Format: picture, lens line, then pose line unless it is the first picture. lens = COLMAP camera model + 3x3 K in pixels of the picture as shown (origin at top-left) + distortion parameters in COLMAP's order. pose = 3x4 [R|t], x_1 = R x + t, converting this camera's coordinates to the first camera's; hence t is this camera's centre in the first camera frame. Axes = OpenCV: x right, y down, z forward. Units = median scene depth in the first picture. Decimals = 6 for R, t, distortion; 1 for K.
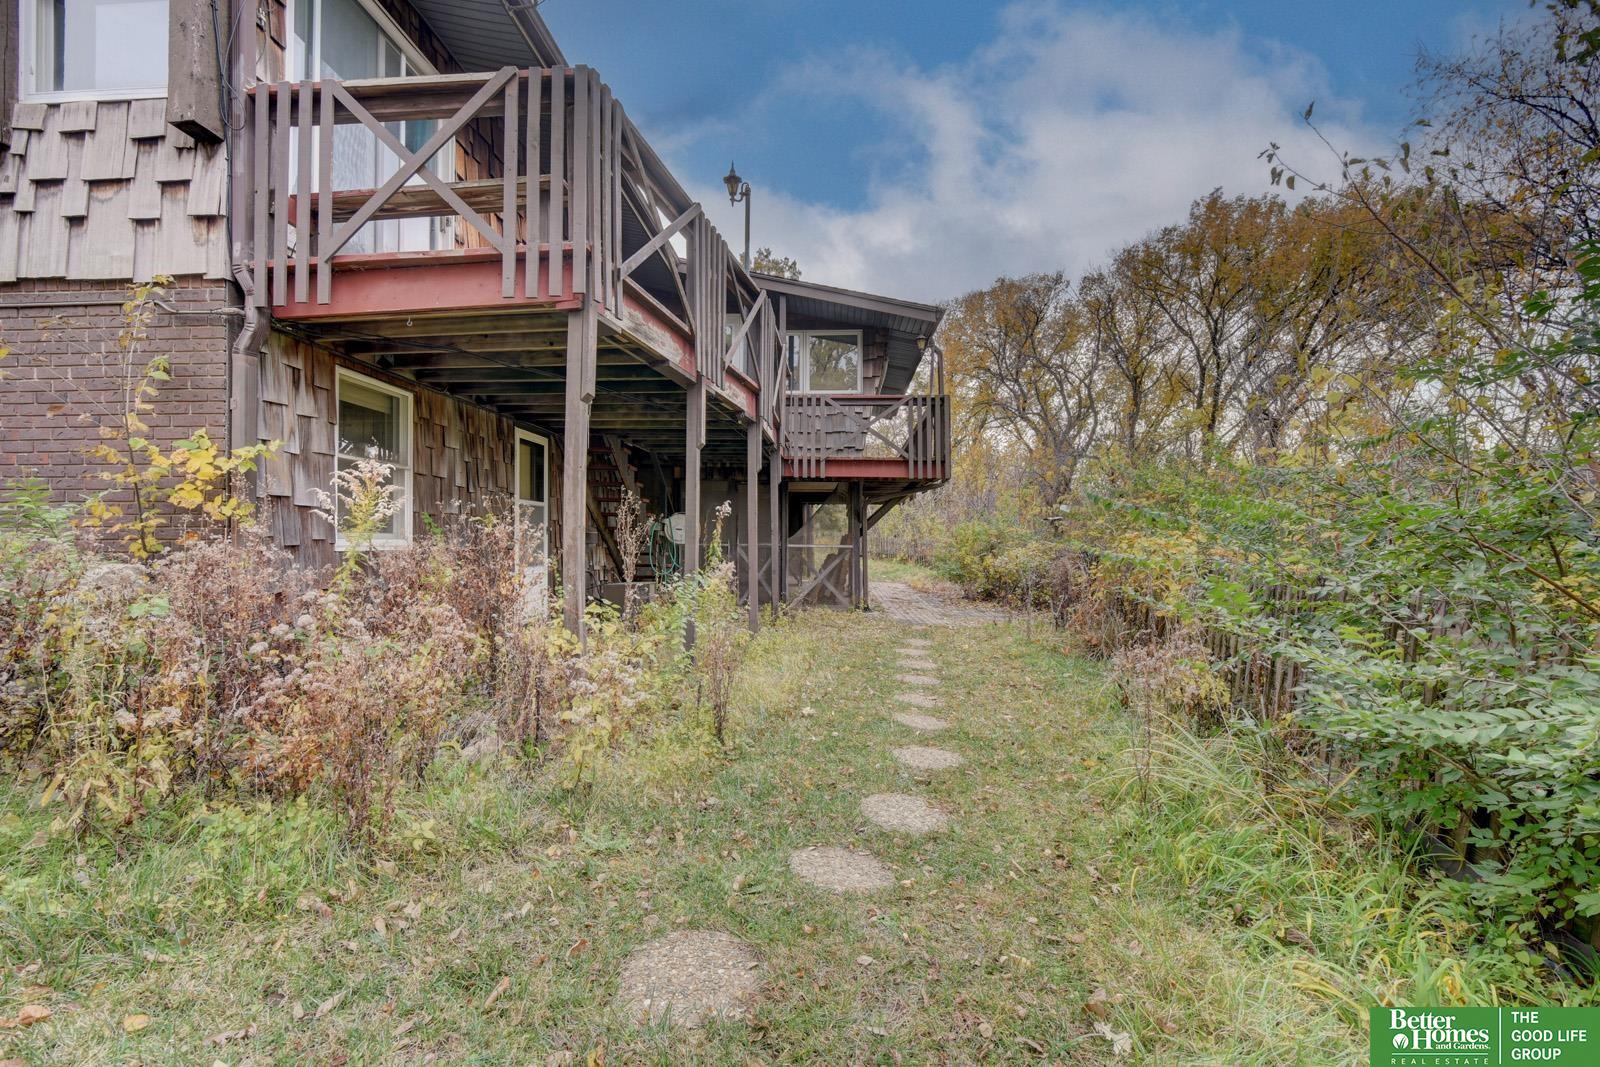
lens RADIAL K [[719.1, 0, 798.2], [0, 719.1, 536.1], [0, 0, 1]] dist [-0.015190, -0.000963]
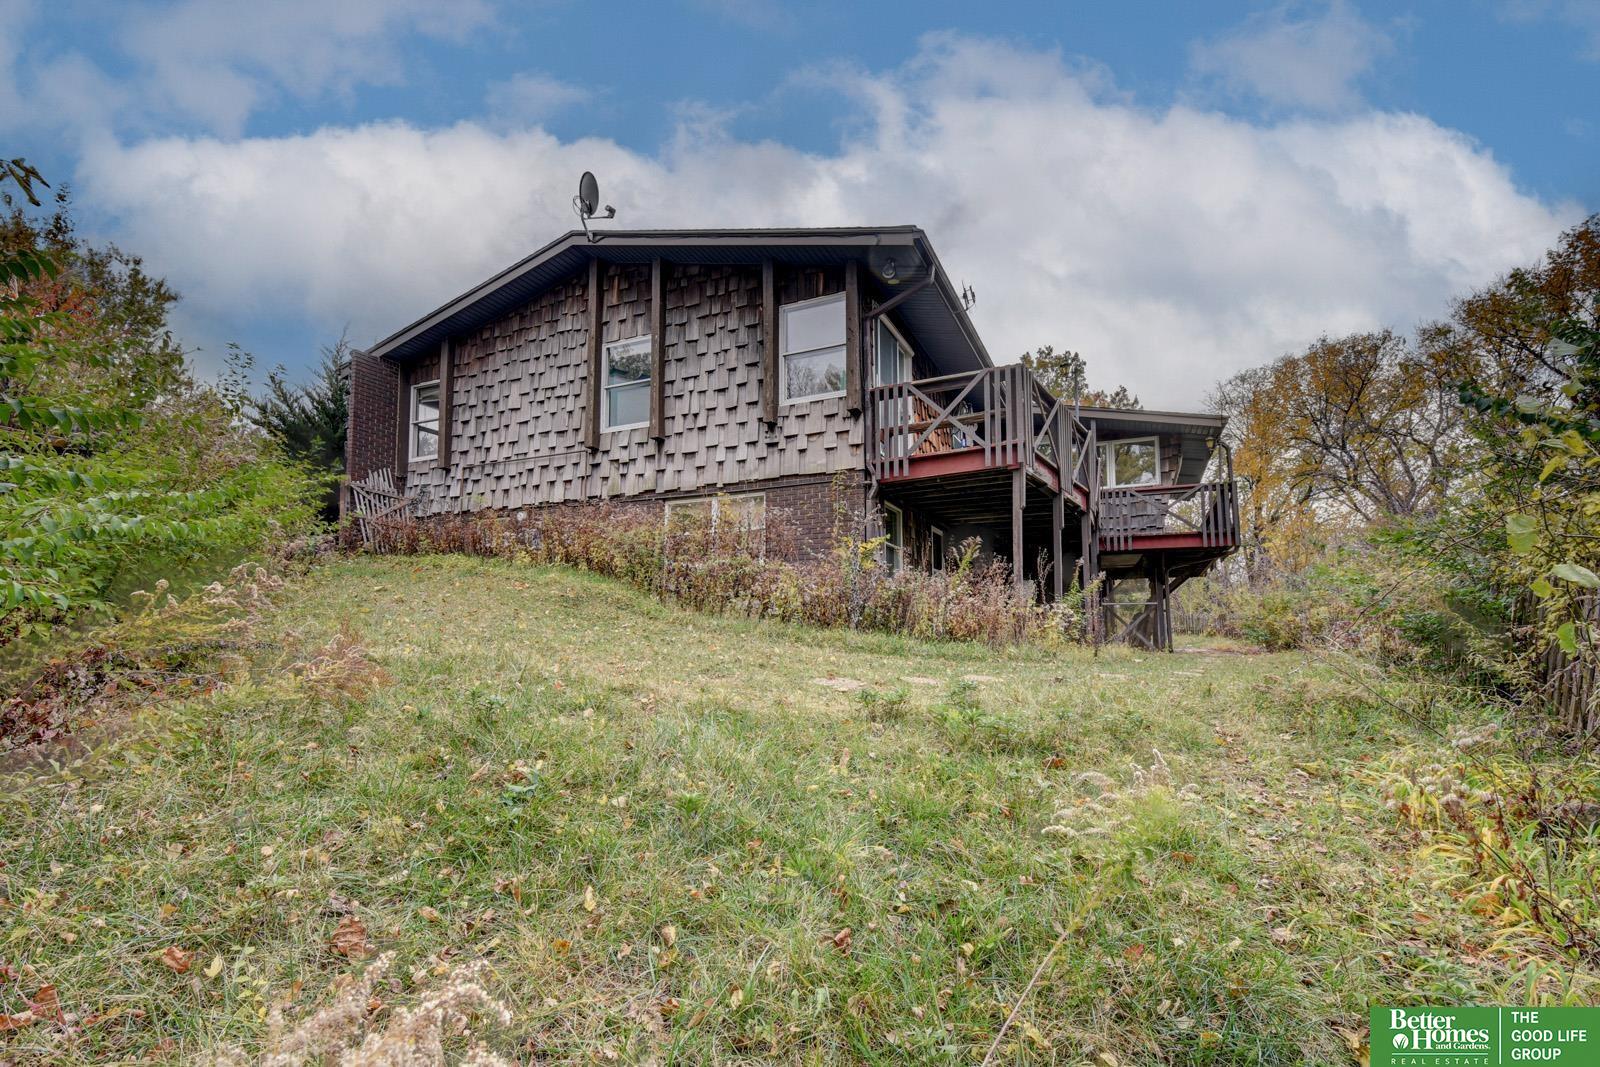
lens RADIAL K [[719.1, 0, 776.9], [0, 719.1, 583.0], [0, 0, 1]] dist [-0.015190, -0.000963]
pose [[0.918800, -0.033774, -0.393276, -0.048077], [0.006582, 0.997505, -0.070288, 0.068803], [0.394669, 0.061992, 0.916730, -0.475641]]
